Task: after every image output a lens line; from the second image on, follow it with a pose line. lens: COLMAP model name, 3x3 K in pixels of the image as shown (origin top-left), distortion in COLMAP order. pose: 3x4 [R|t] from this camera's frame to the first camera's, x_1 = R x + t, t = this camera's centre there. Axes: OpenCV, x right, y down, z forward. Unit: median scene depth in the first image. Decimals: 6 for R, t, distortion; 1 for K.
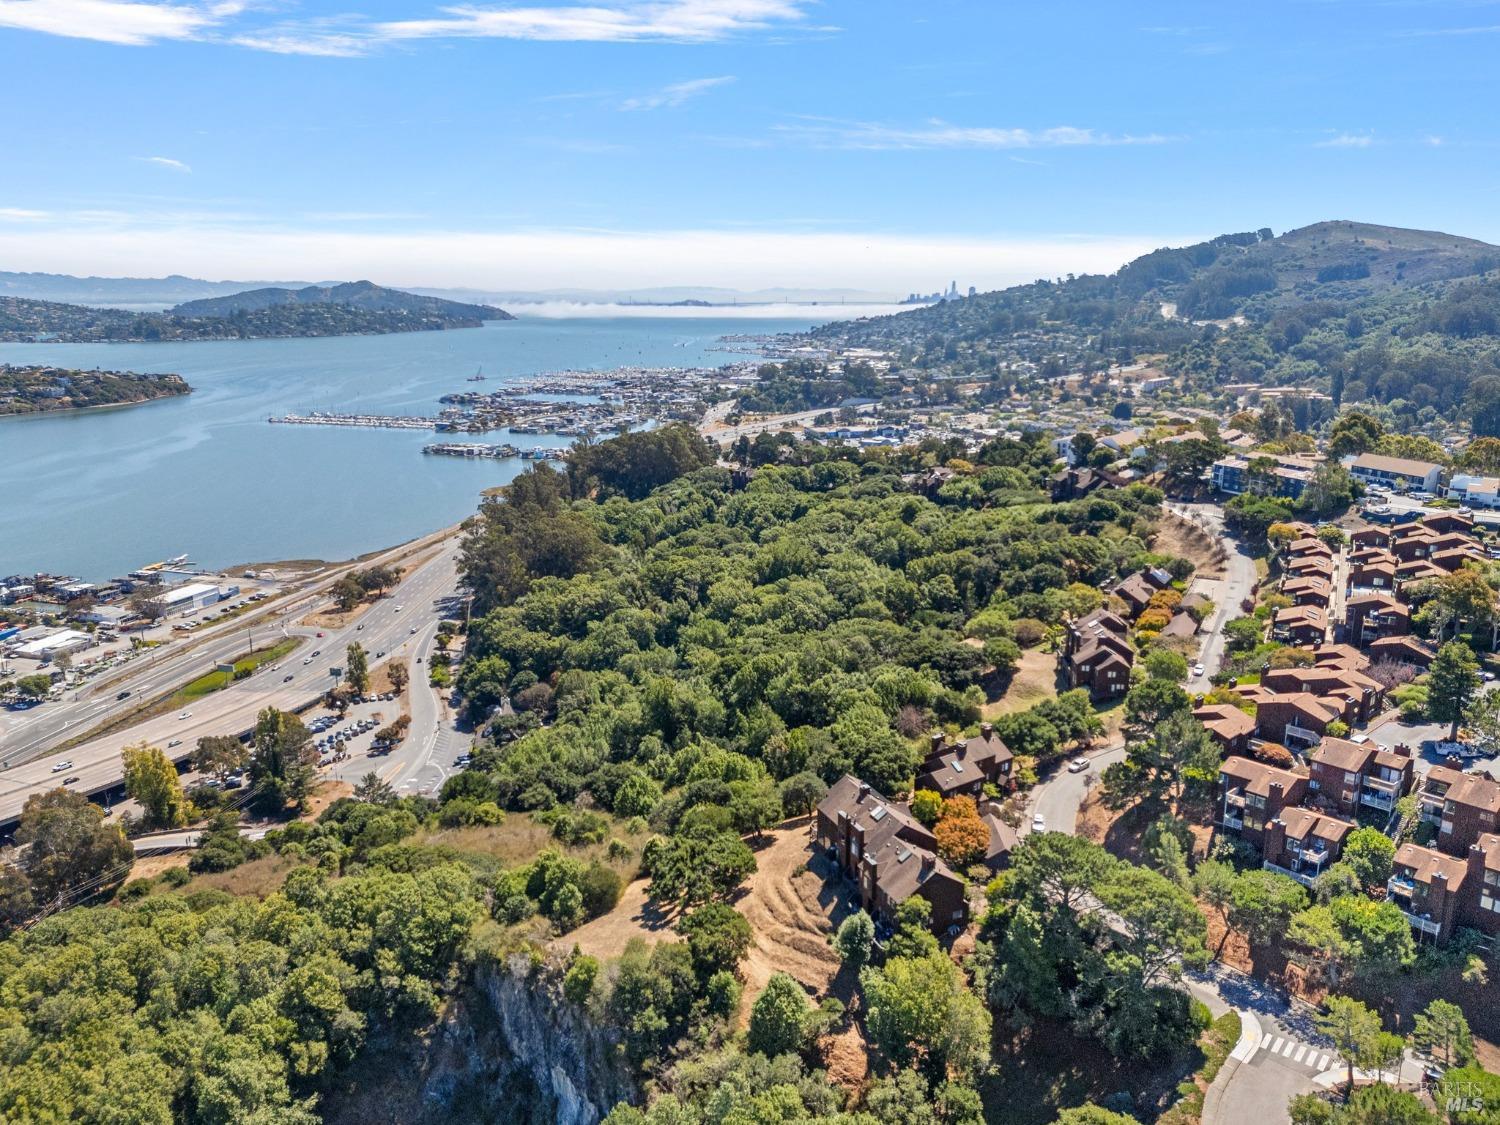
lens RADIAL K [[1147.5, 0, 749.6], [0, 1147.5, 591.4], [0, 0, 1]] dist [0.127990, -0.178762]
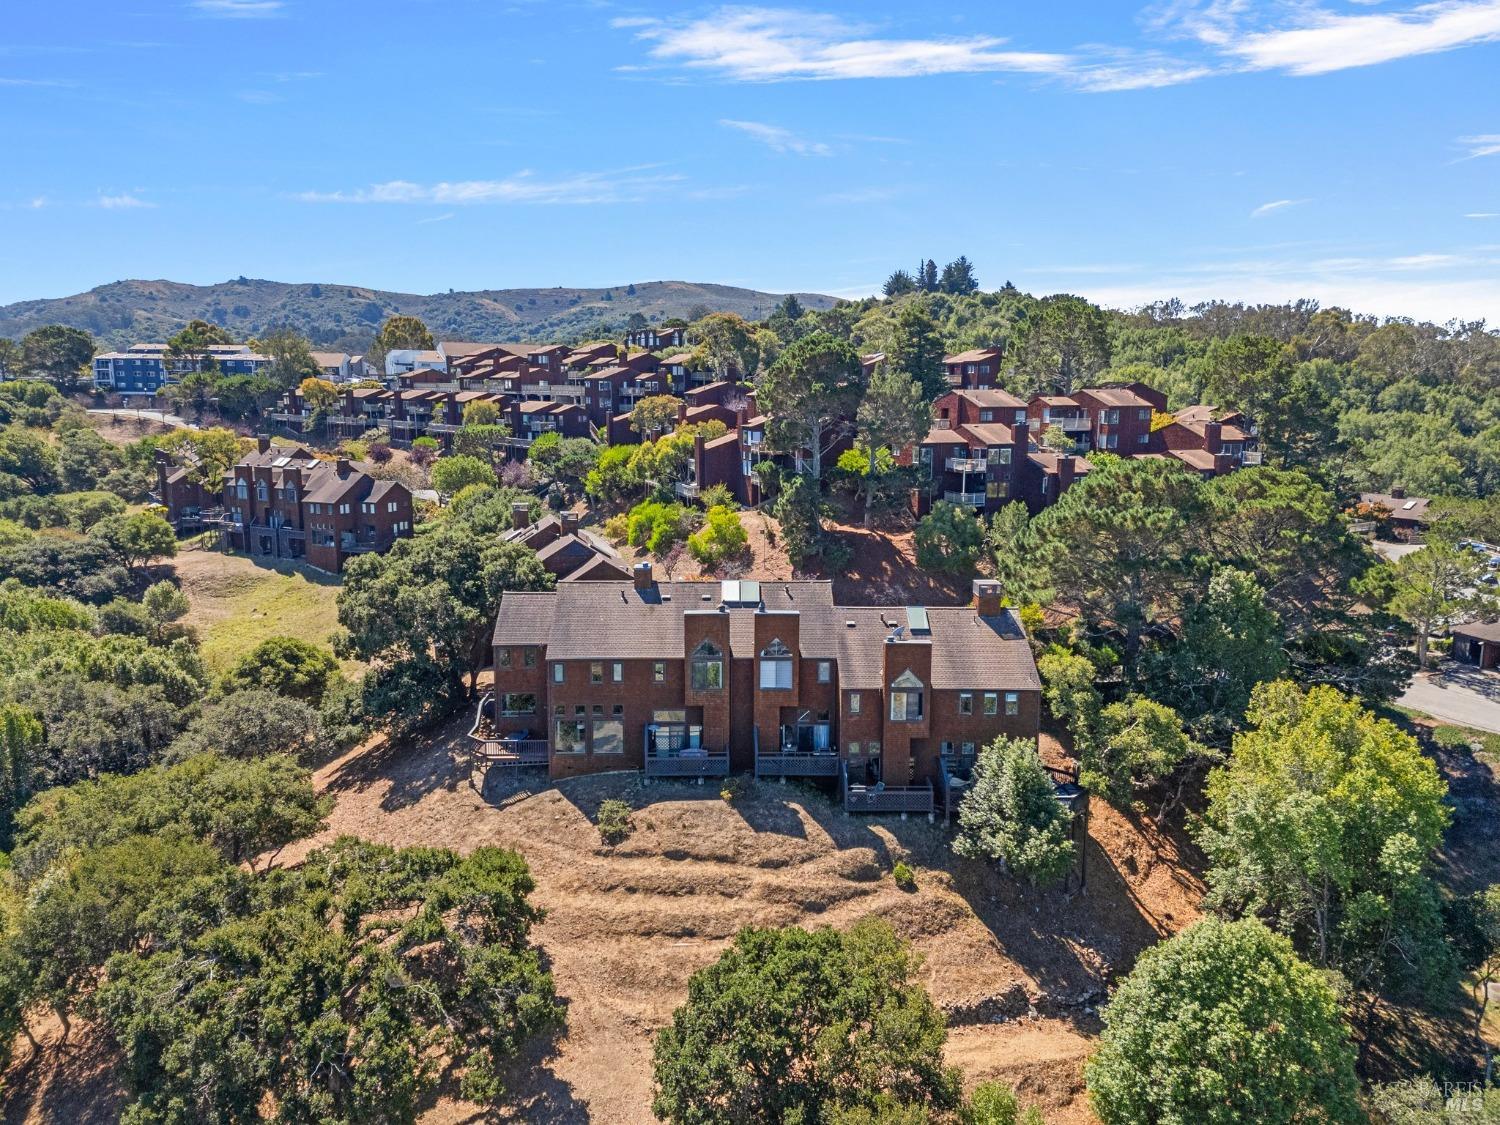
lens RADIAL K [[1129.9, 0, 753.3], [0, 1129.9, 522.7], [0, 0, 1]] dist [0.052770, -0.000212]
pose [[0.371511, -0.111071, 0.921761, -0.085793], [0.243153, 0.969805, 0.018859, 0.054829], [-0.896022, 0.217123, 0.387301, 0.281513]]
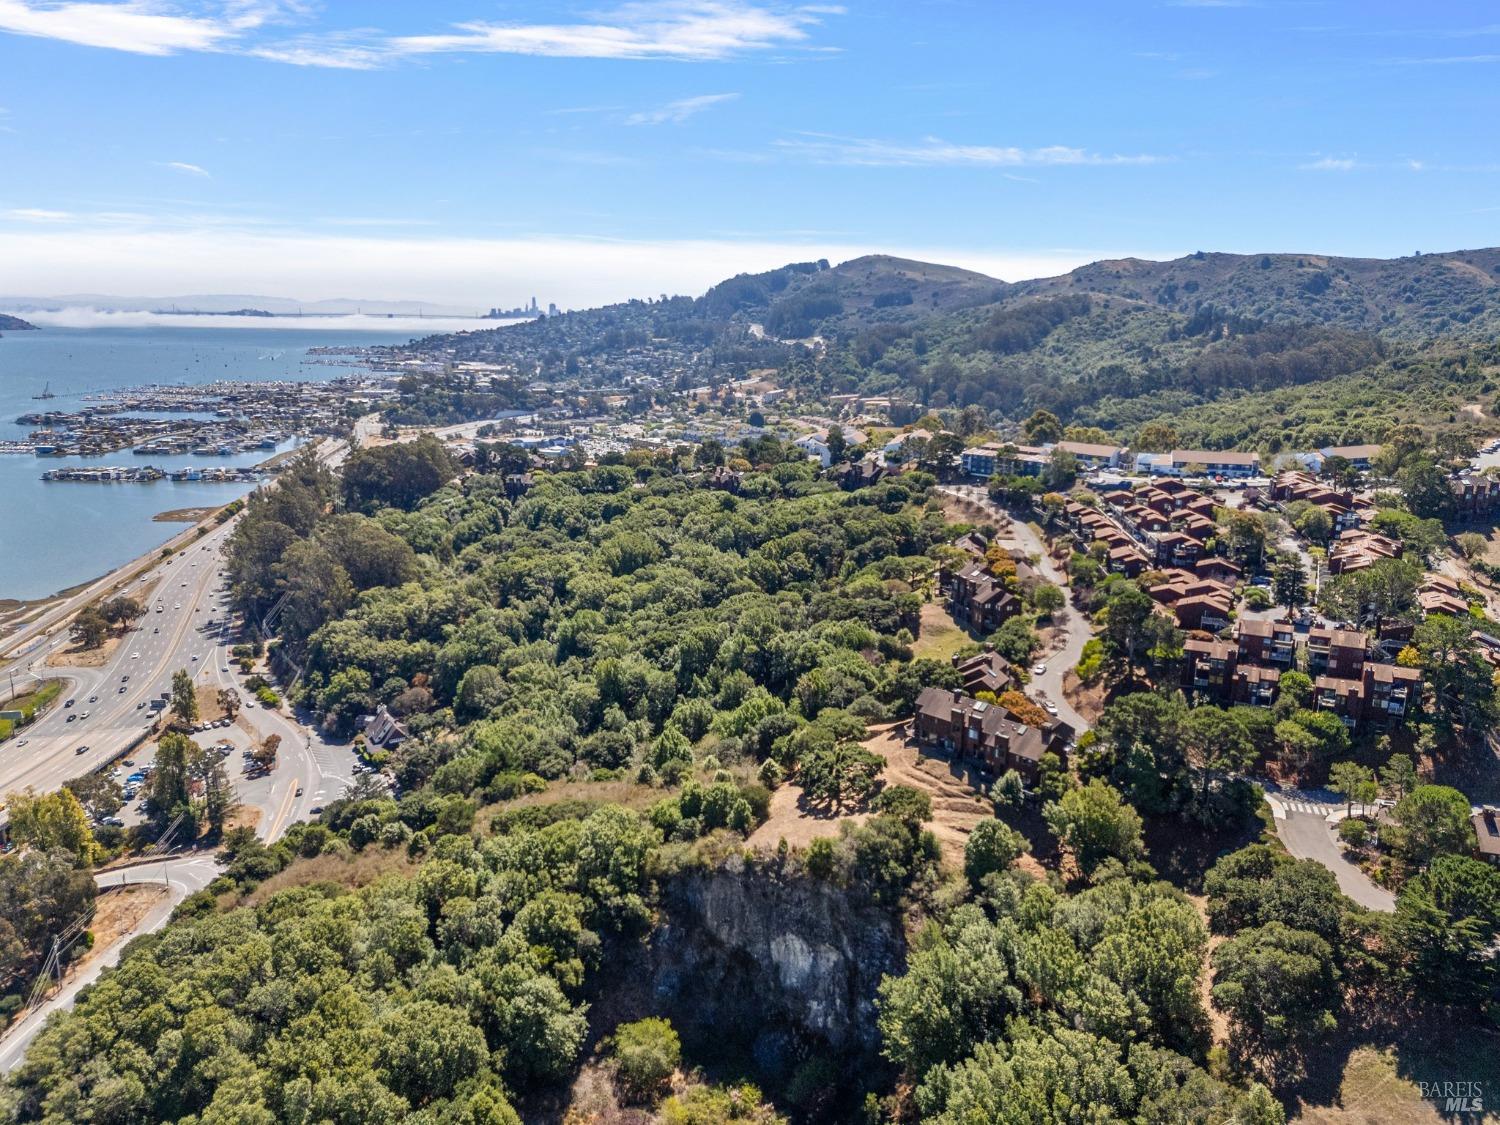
lens RADIAL K [[1147.5, 0, 749.6], [0, 1147.5, 591.4], [0, 0, 1]] dist [0.127990, -0.178762]
pose [[0.926773, -0.076856, 0.367674, -0.206435], [0.081518, 0.996668, 0.002860, 0.011926], [-0.366669, 0.027322, 0.929950, -0.046848]]
